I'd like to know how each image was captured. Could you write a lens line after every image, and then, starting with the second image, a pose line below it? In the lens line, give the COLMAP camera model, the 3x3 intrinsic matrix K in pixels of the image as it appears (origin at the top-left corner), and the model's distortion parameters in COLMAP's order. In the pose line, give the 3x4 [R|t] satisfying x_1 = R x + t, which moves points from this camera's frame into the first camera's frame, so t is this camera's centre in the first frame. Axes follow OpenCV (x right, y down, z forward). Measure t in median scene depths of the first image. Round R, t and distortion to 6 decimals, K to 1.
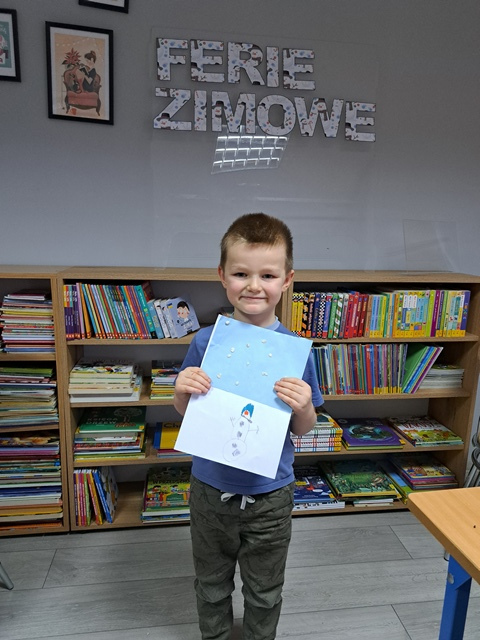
lens RADIAL K [[445.2, 0, 241.3], [0, 445.2, 325.4], [0, 0, 1]] dist [0.040607, -0.038019]
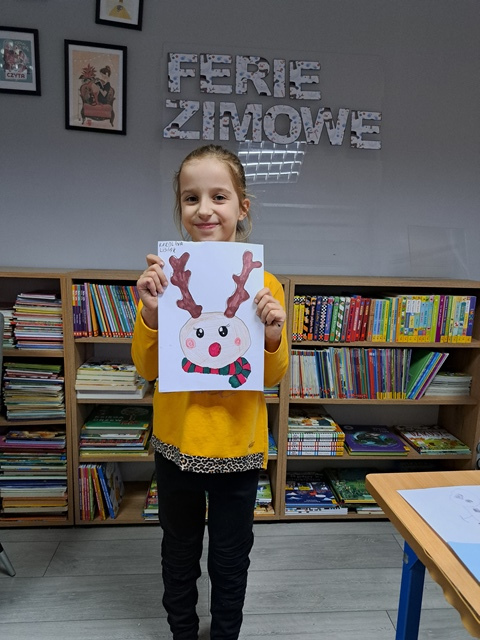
lens RADIAL K [[445.2, 0, 245.8], [0, 445.2, 328.1], [0, 0, 1]] dist [0.040607, -0.038019]
pose [[0.998141, 0.015069, -0.059058, 0.063989], [-0.016975, 0.999347, -0.031908, 0.033897], [0.058538, 0.032851, 0.997744, -0.016949]]
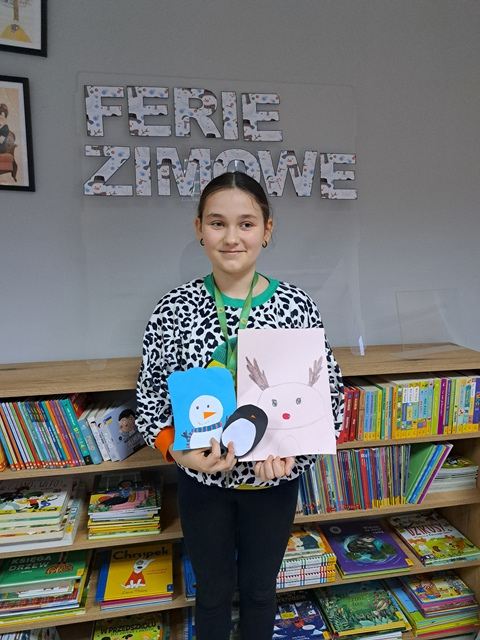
lens RADIAL K [[445.2, 0, 238.7], [0, 445.2, 329.3], [0, 0, 1]] dist [0.040607, -0.038019]
pose [[0.998795, -0.040249, 0.028082, 0.048268], [0.041232, 0.998524, -0.035340, -0.157128], [-0.026619, 0.036455, 0.998981, 0.195279]]
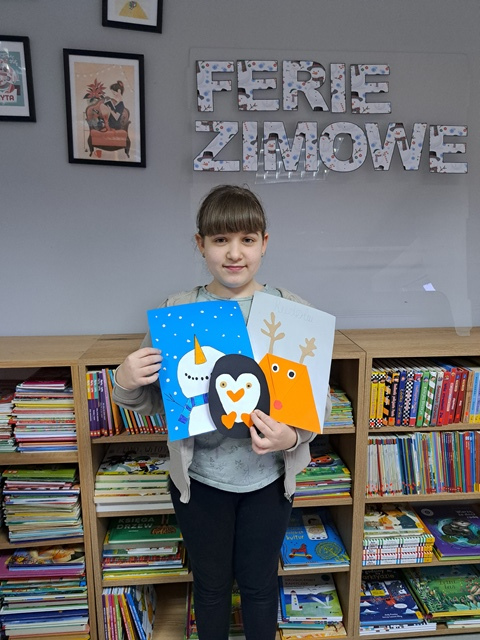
lens RADIAL K [[445.2, 0, 247.7], [0, 445.2, 322.7], [0, 0, 1]] dist [0.040607, -0.038019]
pose [[0.997863, -0.015286, -0.063527, -0.048847], [0.014612, 0.999832, -0.011055, -0.148457], [0.063685, 0.010103, 0.997919, 0.189579]]
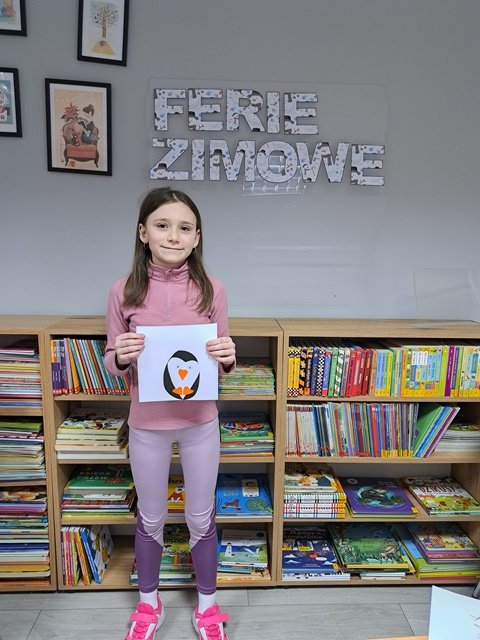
lens RADIAL K [[445.2, 0, 247.2], [0, 445.2, 328.8], [0, 0, 1]] dist [0.040607, -0.038019]
pose [[0.995298, 0.009864, -0.096352, 0.114095], [-0.013402, 0.999257, -0.036136, -0.076038], [0.095924, 0.037258, 0.994691, 0.052858]]
